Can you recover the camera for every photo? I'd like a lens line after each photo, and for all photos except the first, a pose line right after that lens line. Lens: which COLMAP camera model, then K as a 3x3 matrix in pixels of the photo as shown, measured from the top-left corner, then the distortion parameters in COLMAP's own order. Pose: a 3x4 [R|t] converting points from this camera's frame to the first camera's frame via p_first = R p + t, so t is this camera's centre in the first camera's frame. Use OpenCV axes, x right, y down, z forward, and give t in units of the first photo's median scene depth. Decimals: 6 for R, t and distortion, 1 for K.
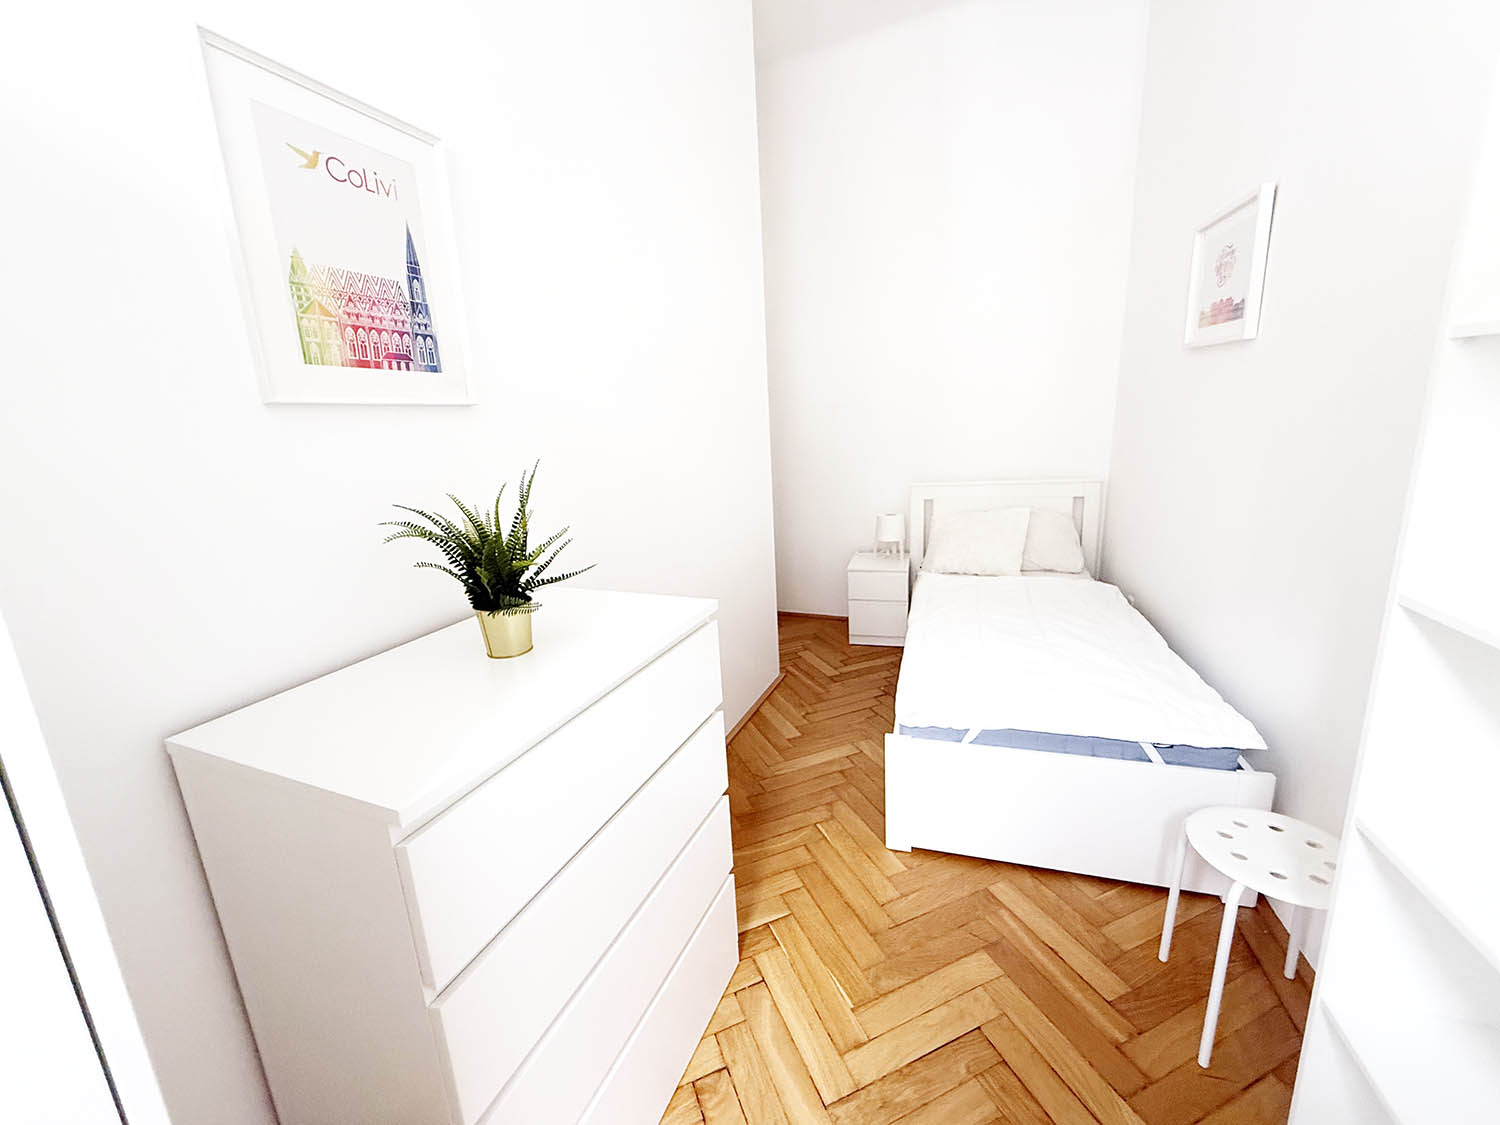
lens RADIAL K [[617.8, 0, 740.7], [0, 617.8, 560.4], [0, 0, 1]] dist [0.000077, -0.000042]
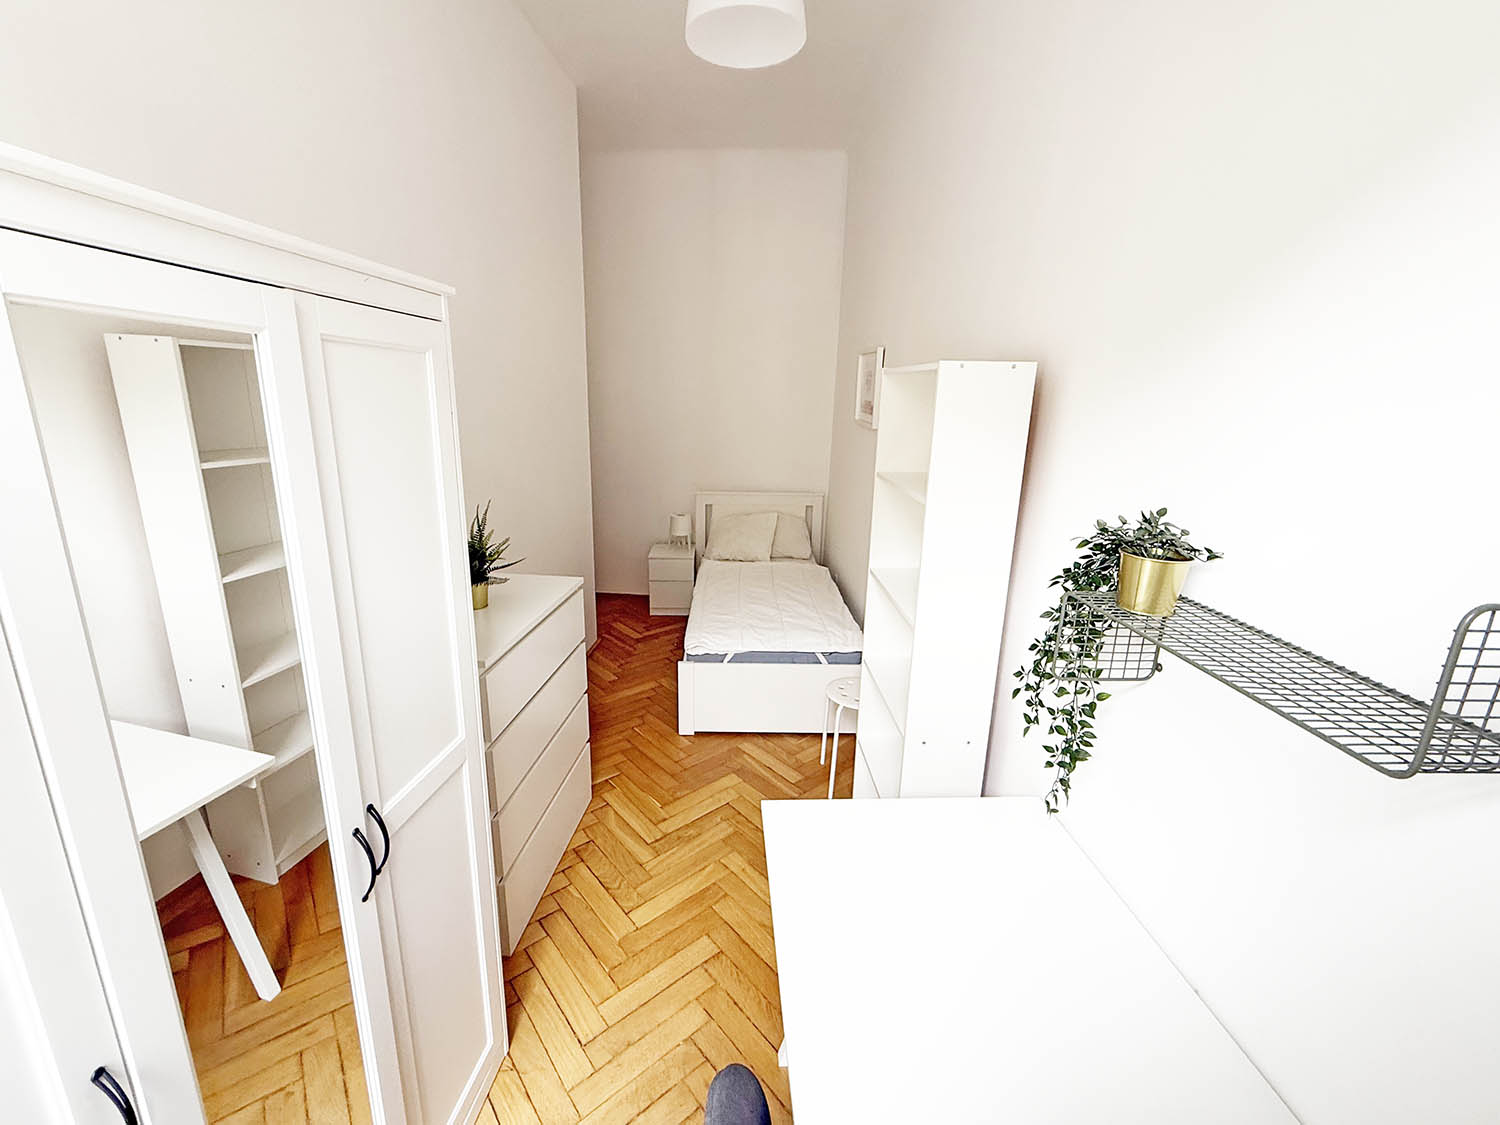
lens RADIAL K [[617.8, 0, 740.7], [0, 617.8, 560.4], [0, 0, 1]] dist [0.000077, -0.000042]
pose [[0.944753, -0.009620, 0.327641, -0.133749], [0.002399, 0.999745, 0.022436, -0.015858], [-0.327773, -0.020411, 0.944536, -0.555981]]
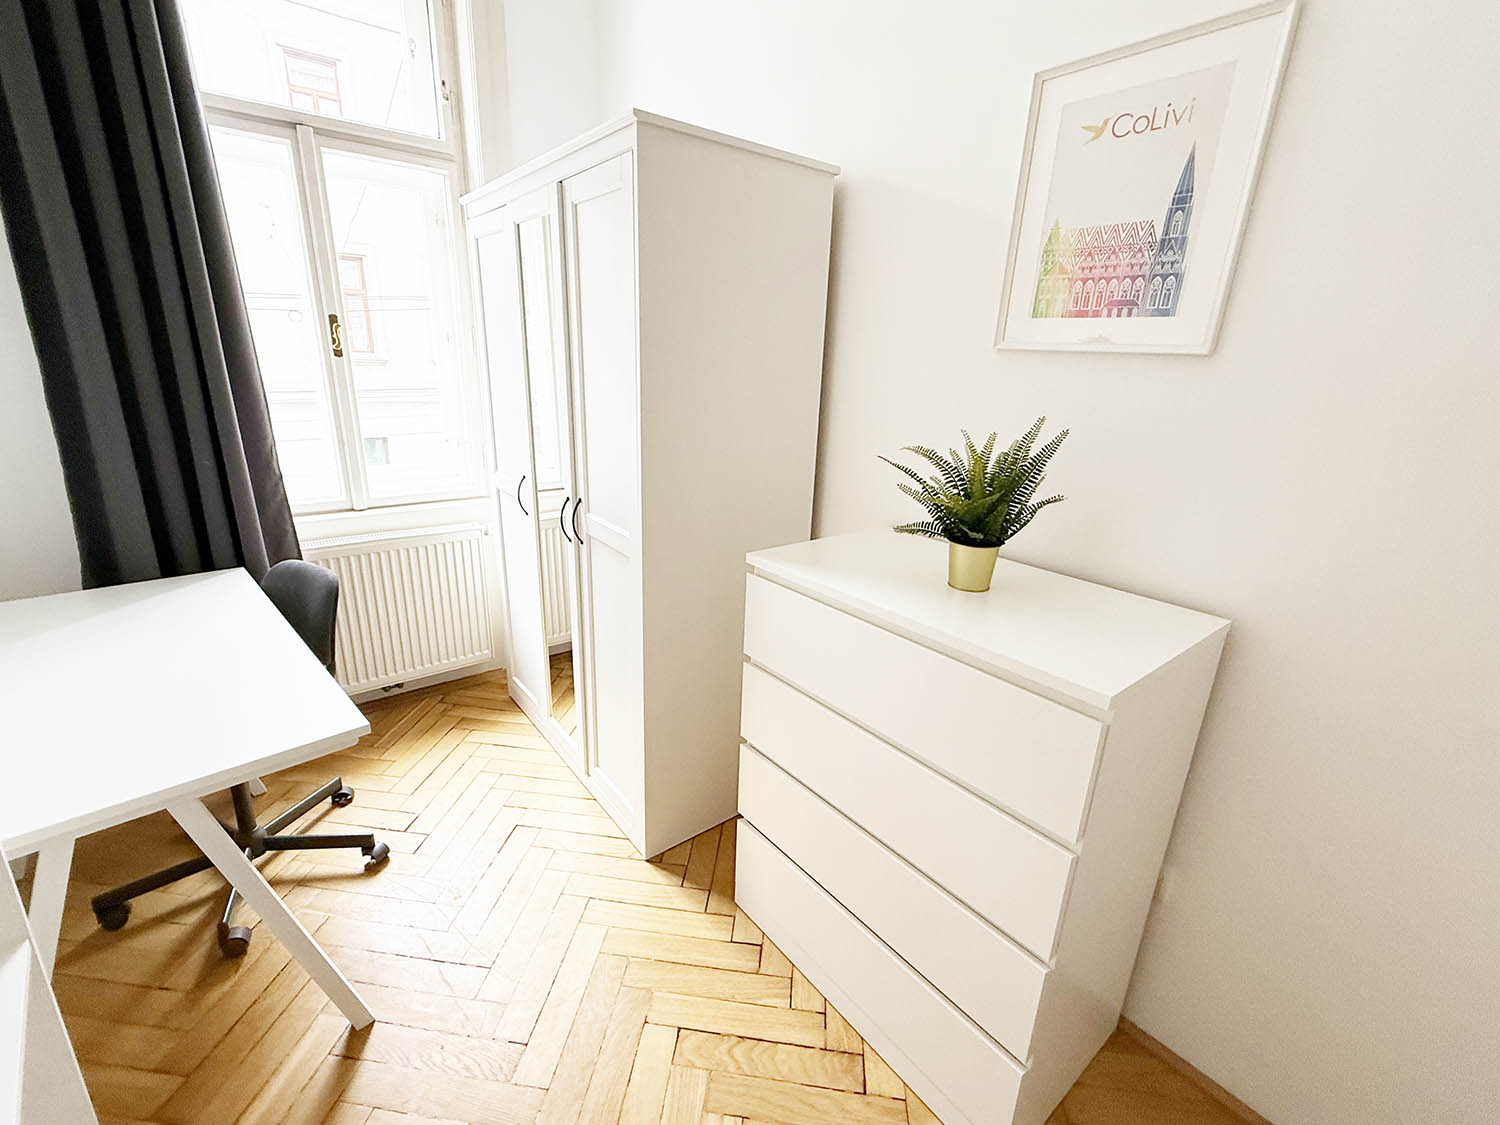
lens RADIAL K [[635.7, 0, 750.0], [0, 635.7, 562.5], [0, 0, 1]] dist [-0.018959, 0.000128]
pose [[-0.464363, 0.298119, -0.833962, 0.418771], [-0.210884, 0.877339, 0.431049, -0.169049], [0.860171, 0.376033, -0.344535, 0.610608]]
